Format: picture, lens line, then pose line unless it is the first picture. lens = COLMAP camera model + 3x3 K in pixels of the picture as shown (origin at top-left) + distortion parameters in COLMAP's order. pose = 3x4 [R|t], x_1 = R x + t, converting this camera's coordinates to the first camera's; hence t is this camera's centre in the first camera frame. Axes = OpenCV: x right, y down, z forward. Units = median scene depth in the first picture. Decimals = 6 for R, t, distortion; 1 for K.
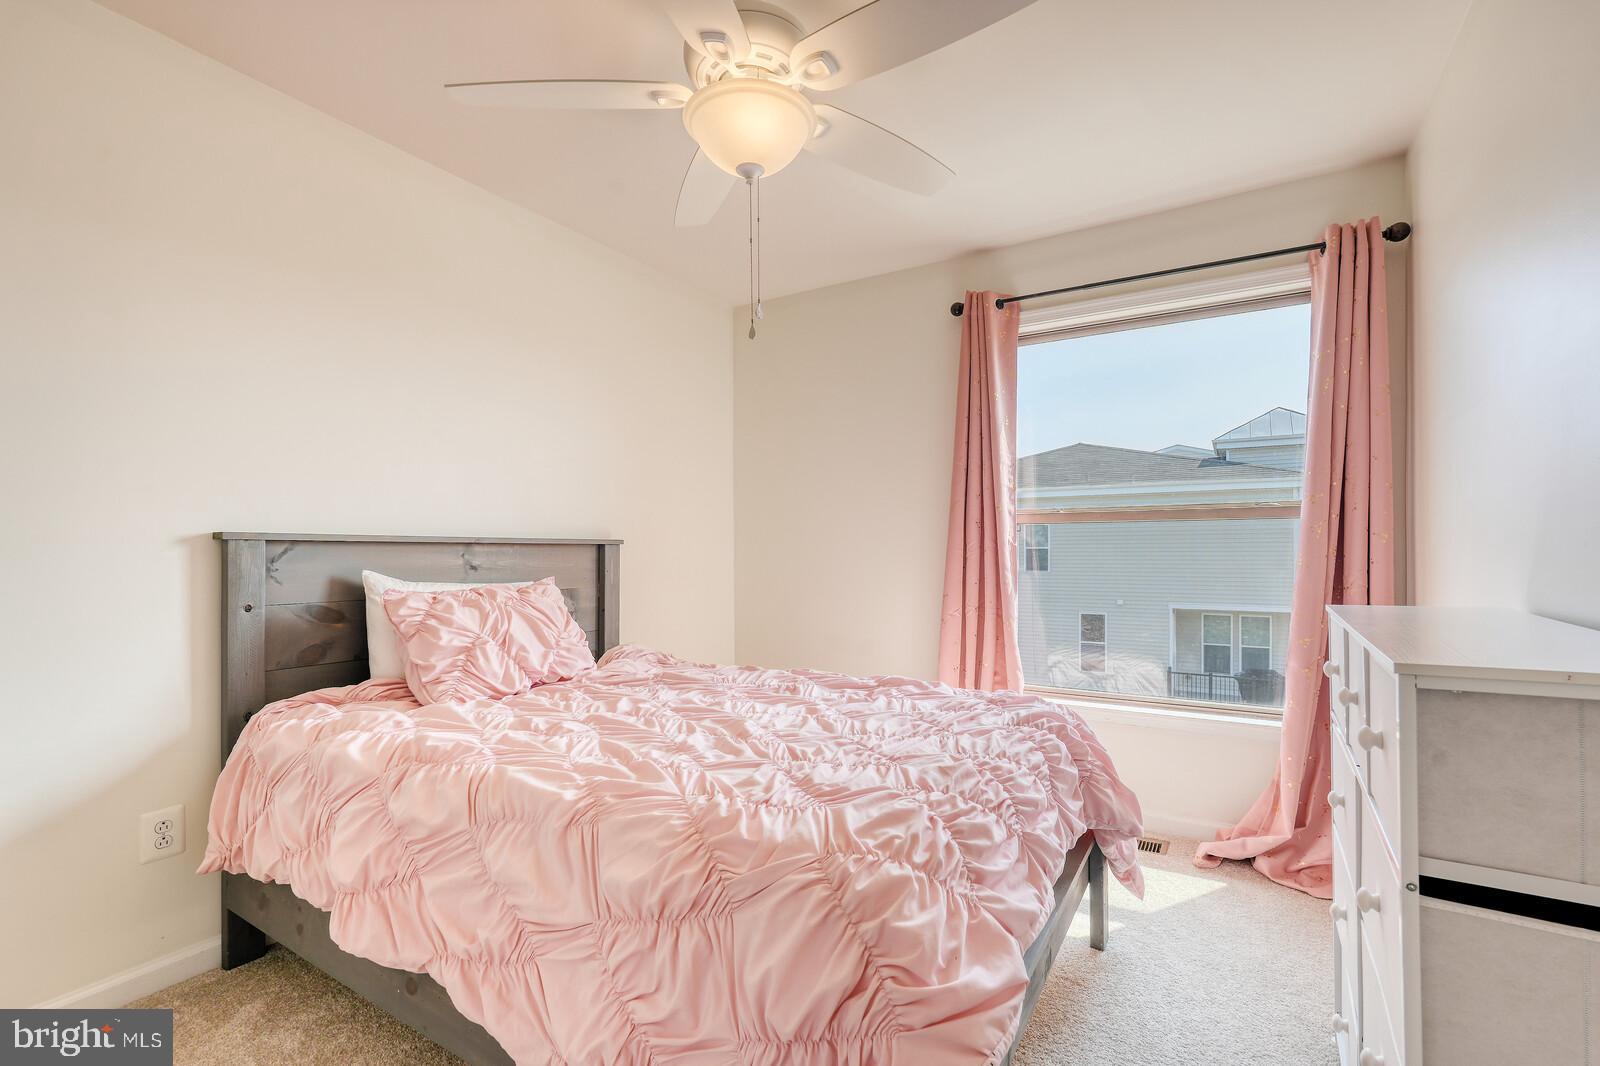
lens RADIAL K [[710.4, 0, 800.0], [0, 710.4, 533.0], [0, 0, 1]] dist [-0.002617, 0.000061]
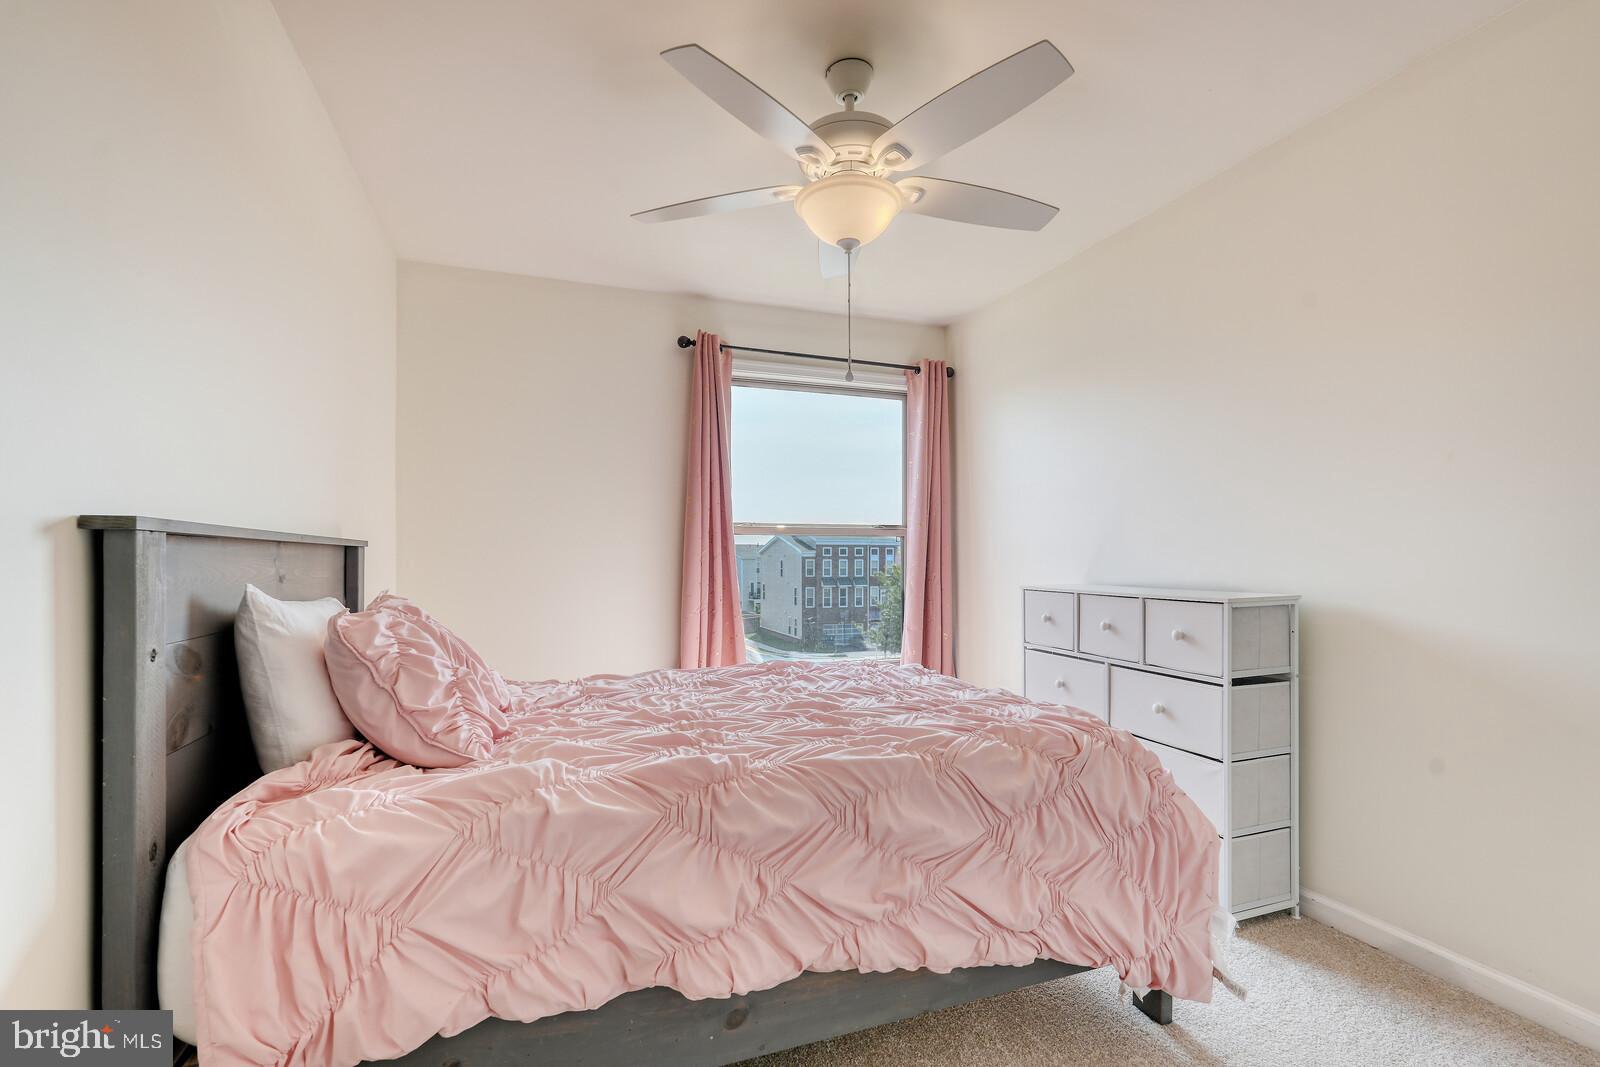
lens RADIAL K [[710.4, 0, 800.0], [0, 710.4, 533.5], [0, 0, 1]] dist [-0.002617, 0.000061]
pose [[0.618752, 0.027656, 0.785099, -0.678076], [-0.019733, 0.999612, -0.019660, 0.009342], [-0.785338, -0.003328, 0.619058, 0.196573]]
